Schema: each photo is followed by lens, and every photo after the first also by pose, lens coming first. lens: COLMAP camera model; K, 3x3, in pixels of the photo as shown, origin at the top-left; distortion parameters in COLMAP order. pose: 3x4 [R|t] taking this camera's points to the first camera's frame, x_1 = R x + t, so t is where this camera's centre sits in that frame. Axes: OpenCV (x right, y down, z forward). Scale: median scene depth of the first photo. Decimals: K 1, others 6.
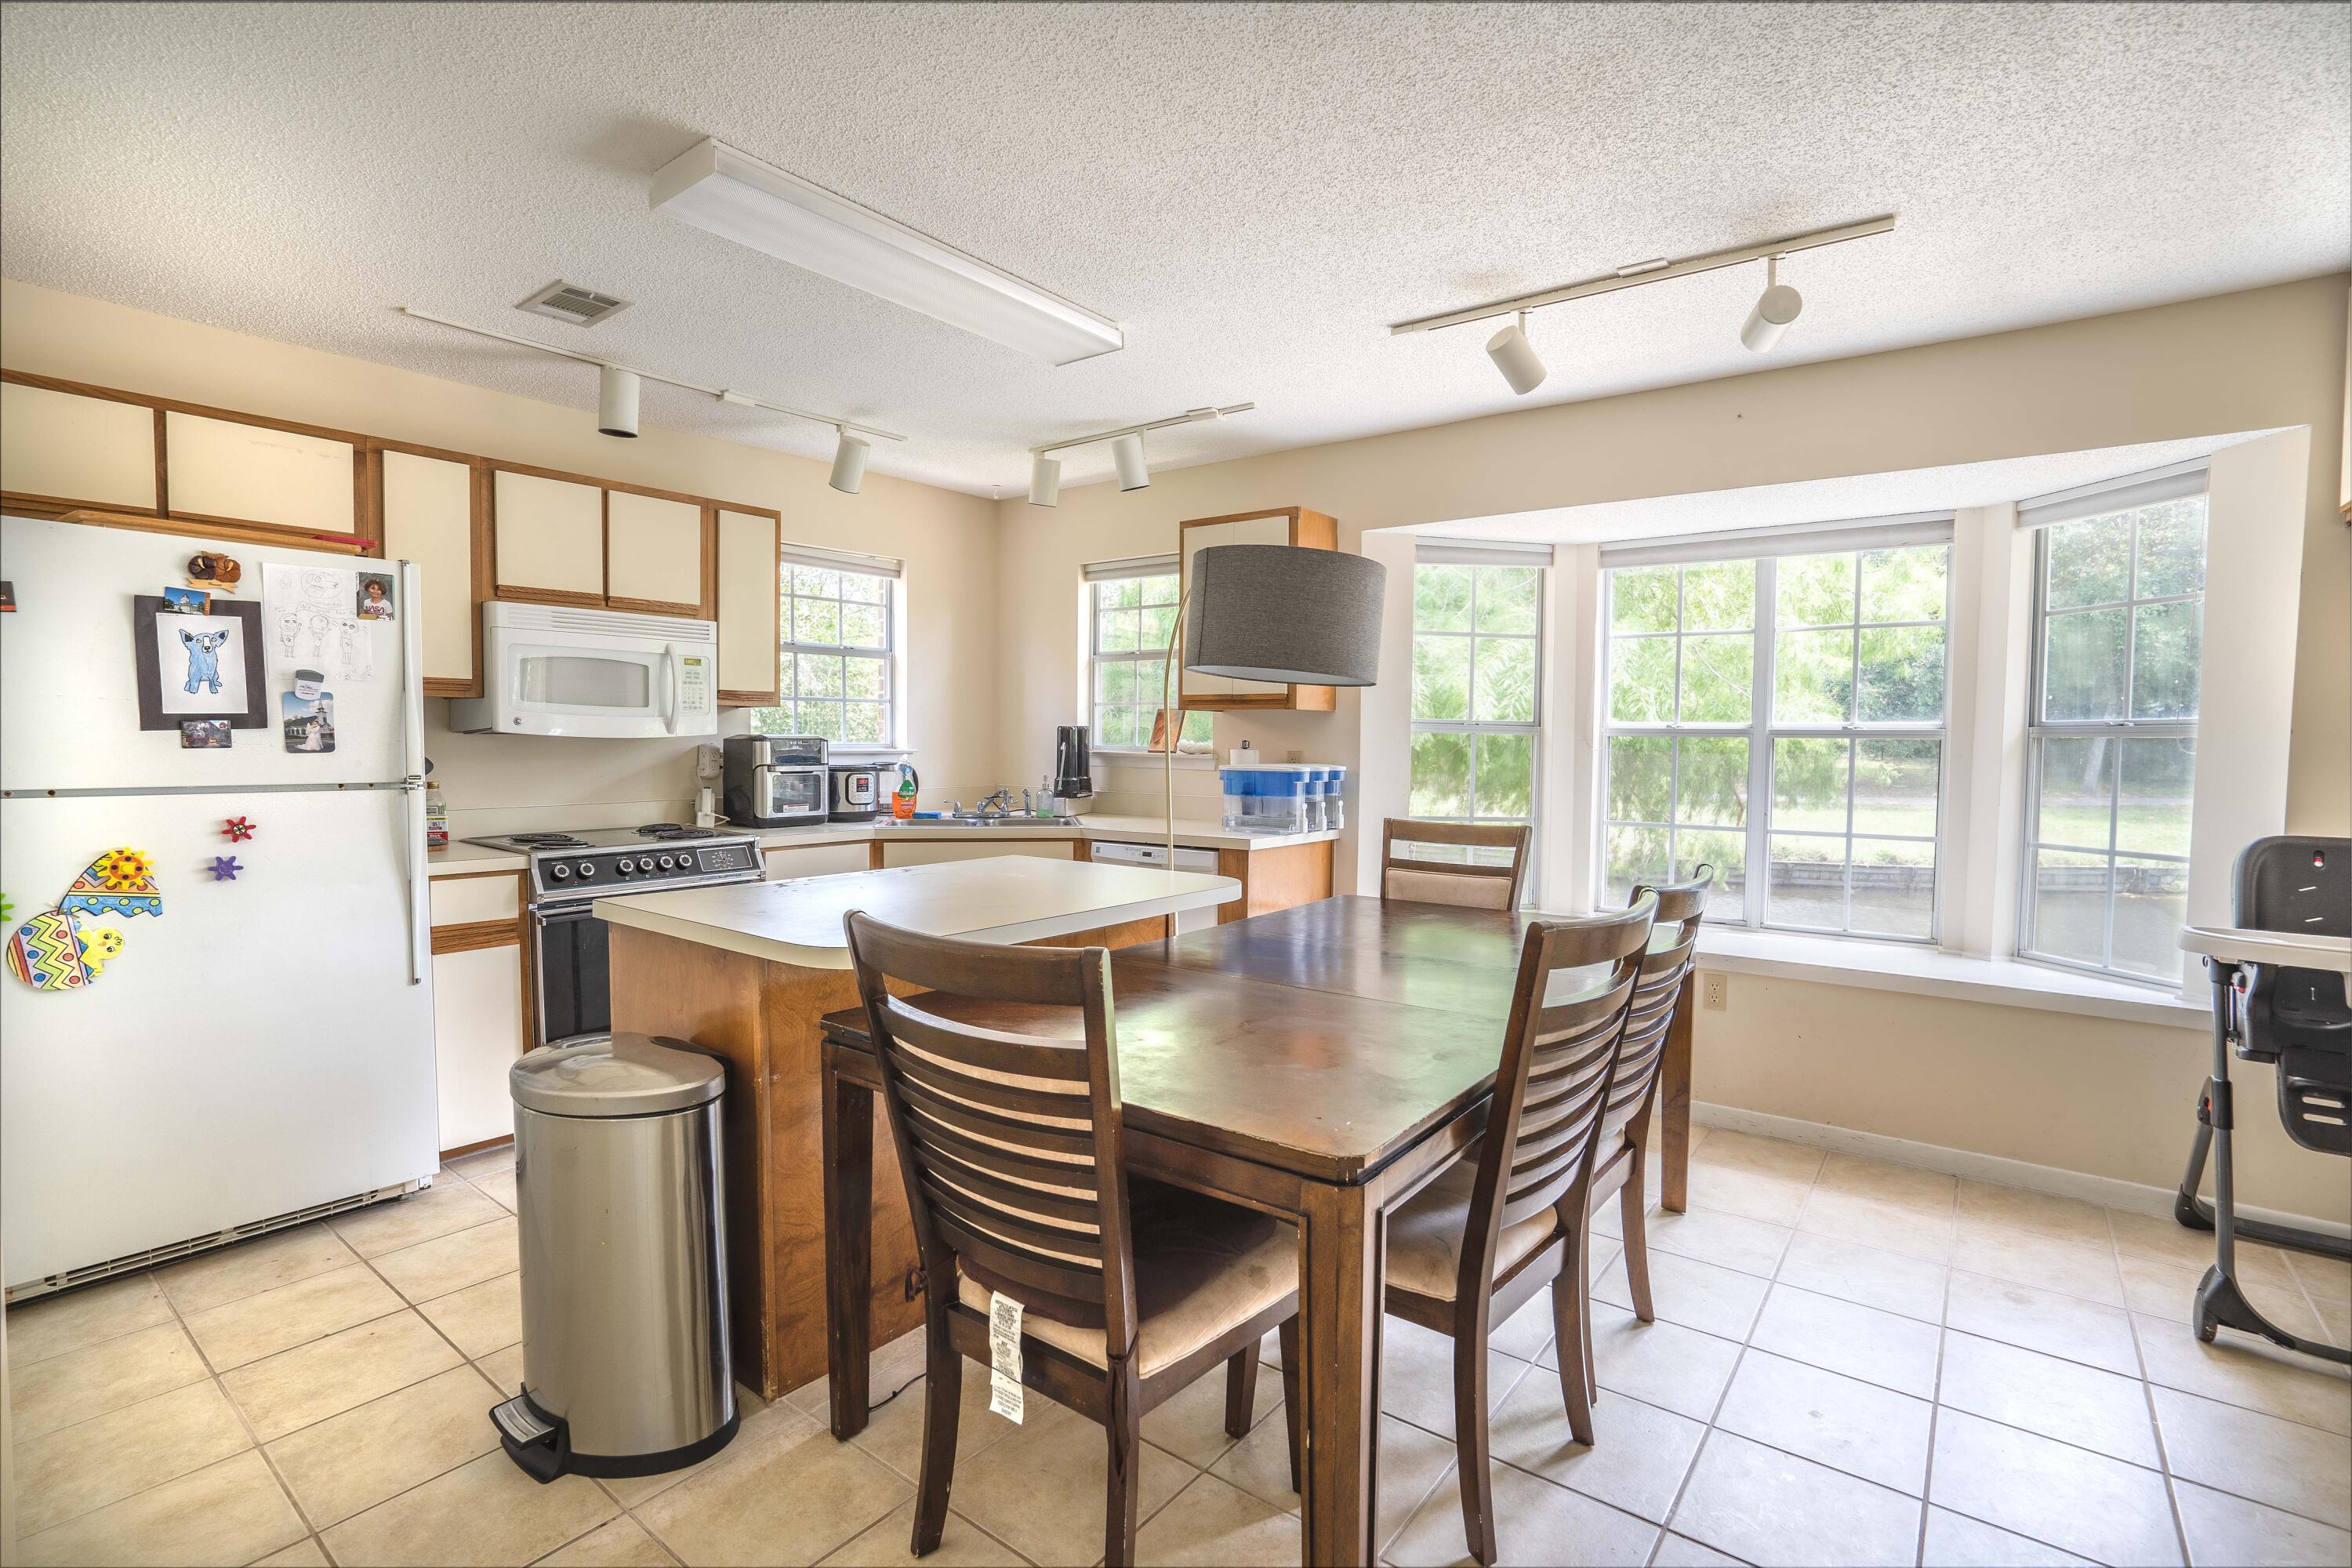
lens RADIAL K [[1078.3, 0, 1160.7], [0, 1078.3, 781.8], [0, 0, 1]] dist [-0.020285, 0.005833]
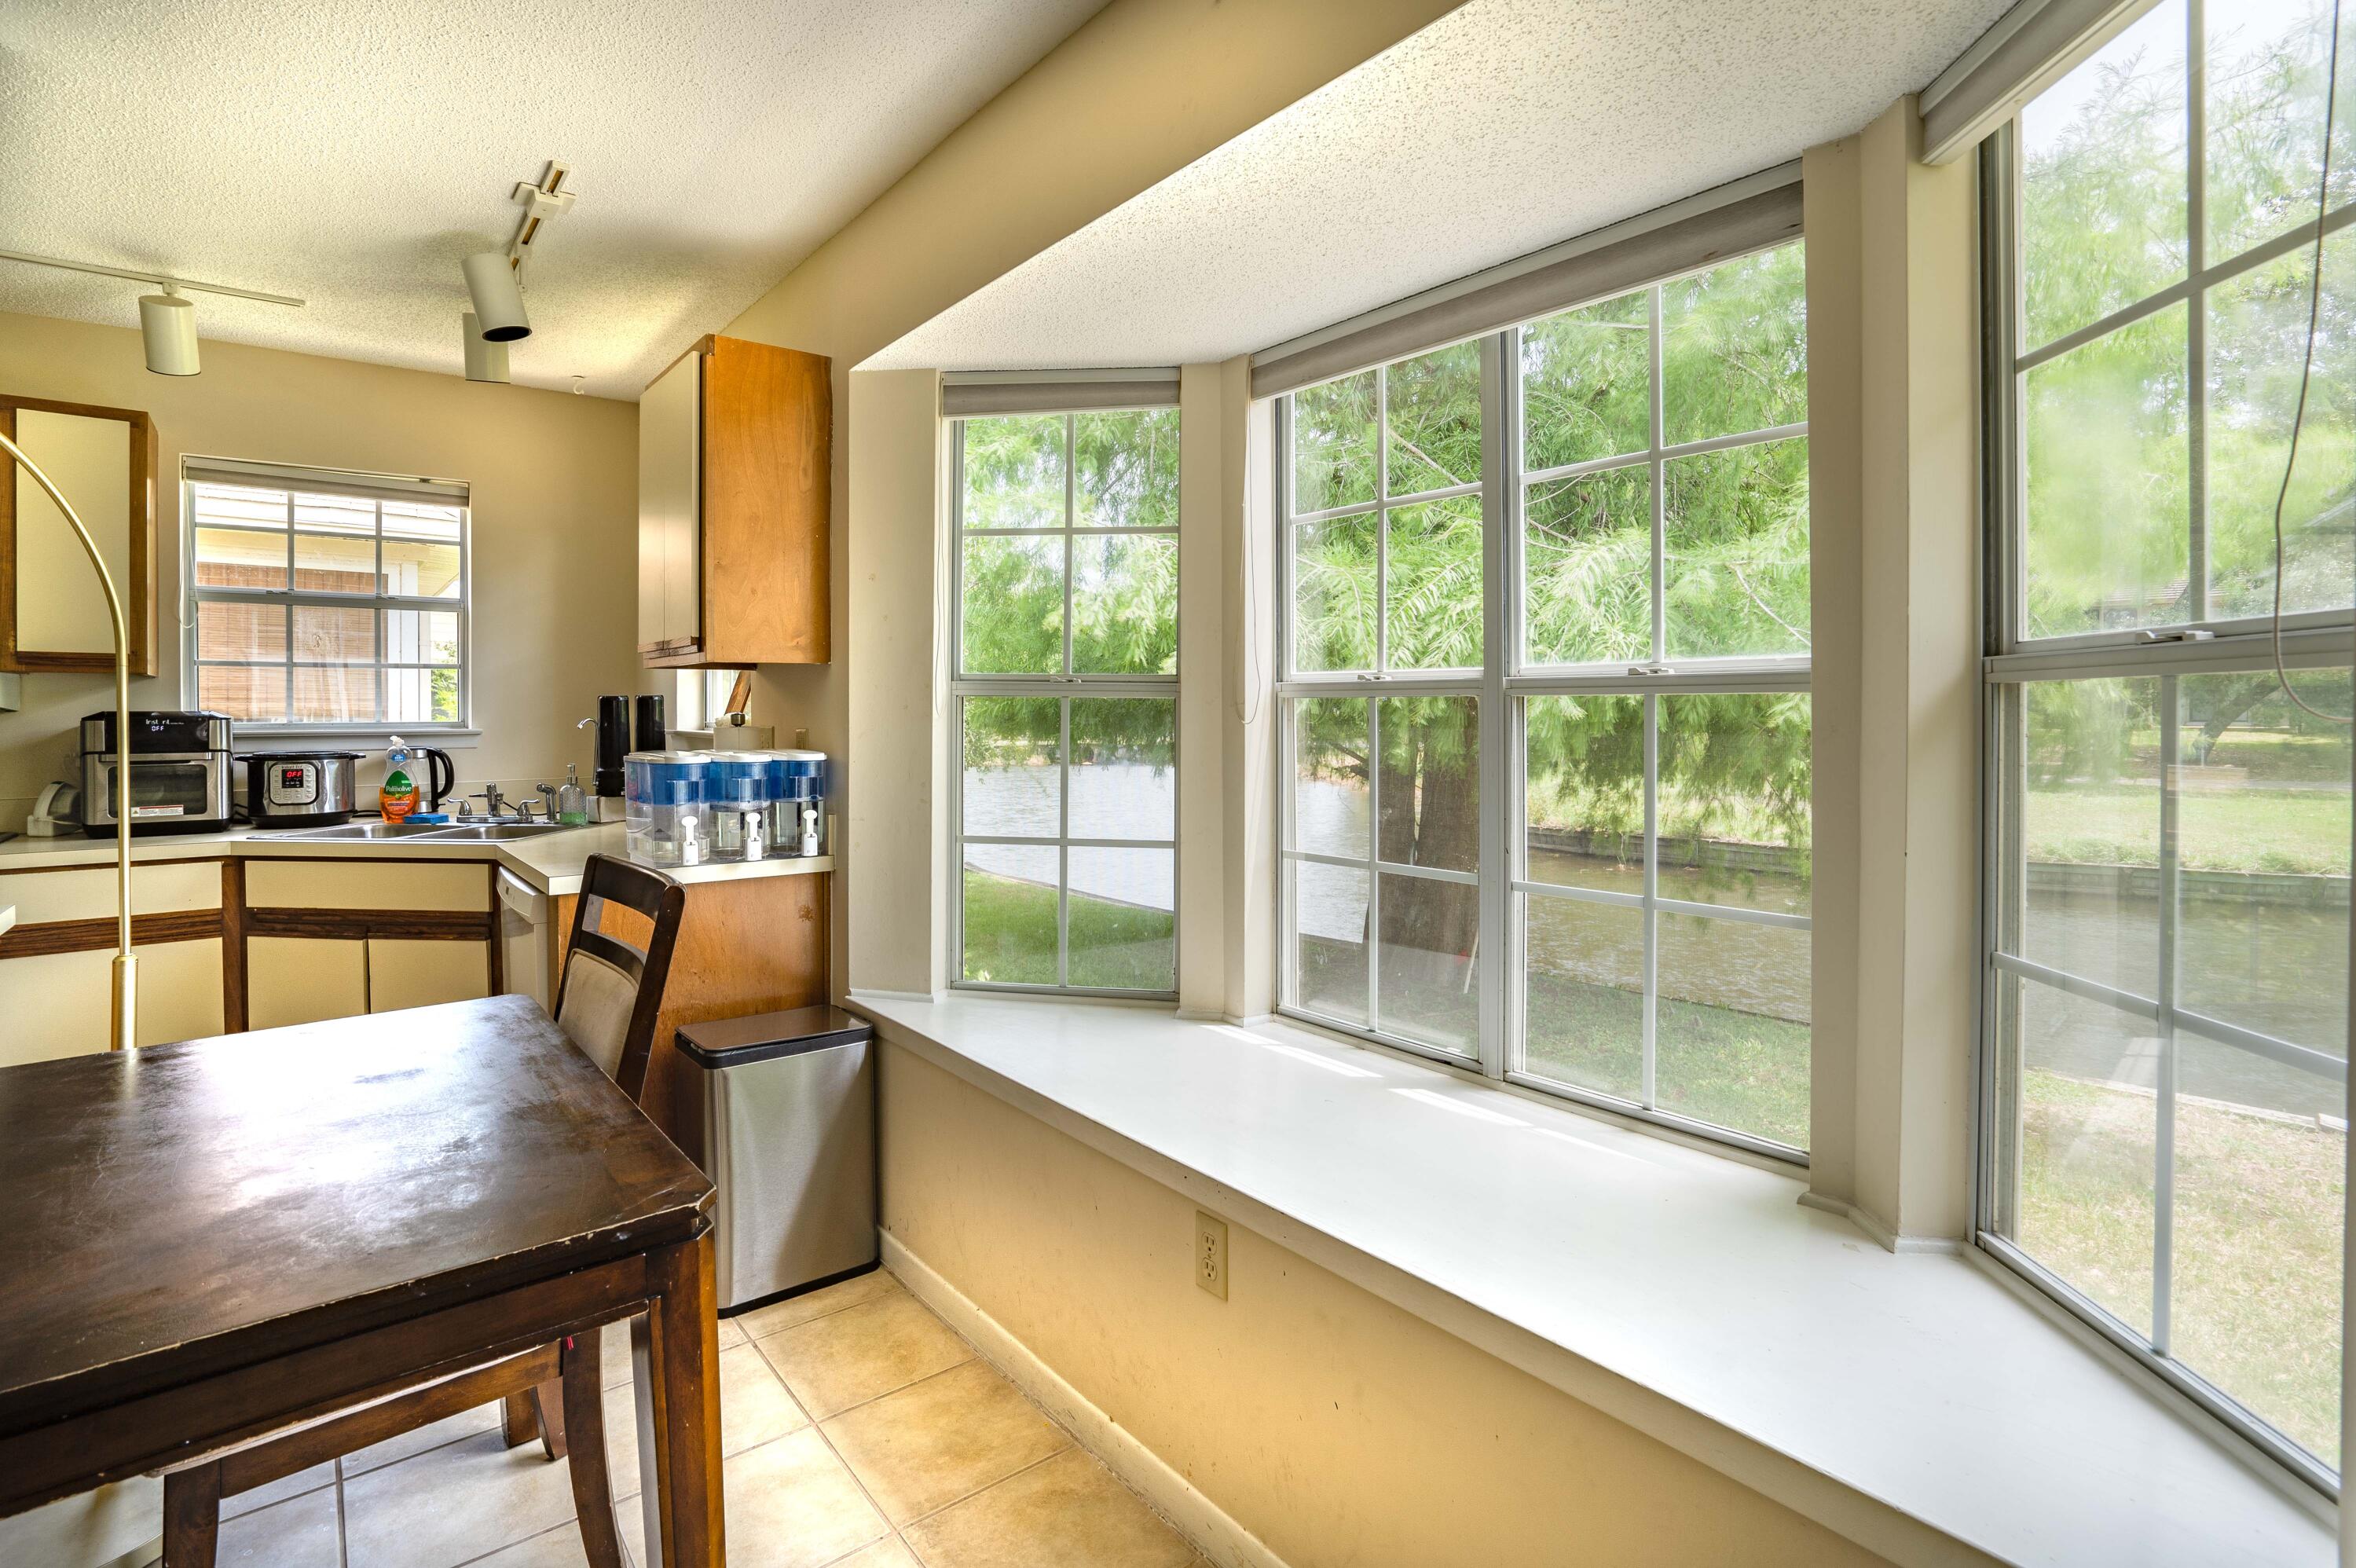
lens RADIAL K [[1080.1, 0, 1162.0], [0, 1080.1, 719.6], [0, 0, 1]] dist [-0.020285, 0.005833]
pose [[0.972158, -0.008775, -0.234163, 0.781883], [0.000000, 0.999299, -0.037447, -0.016581], [0.234327, 0.036404, 0.971476, 0.708700]]
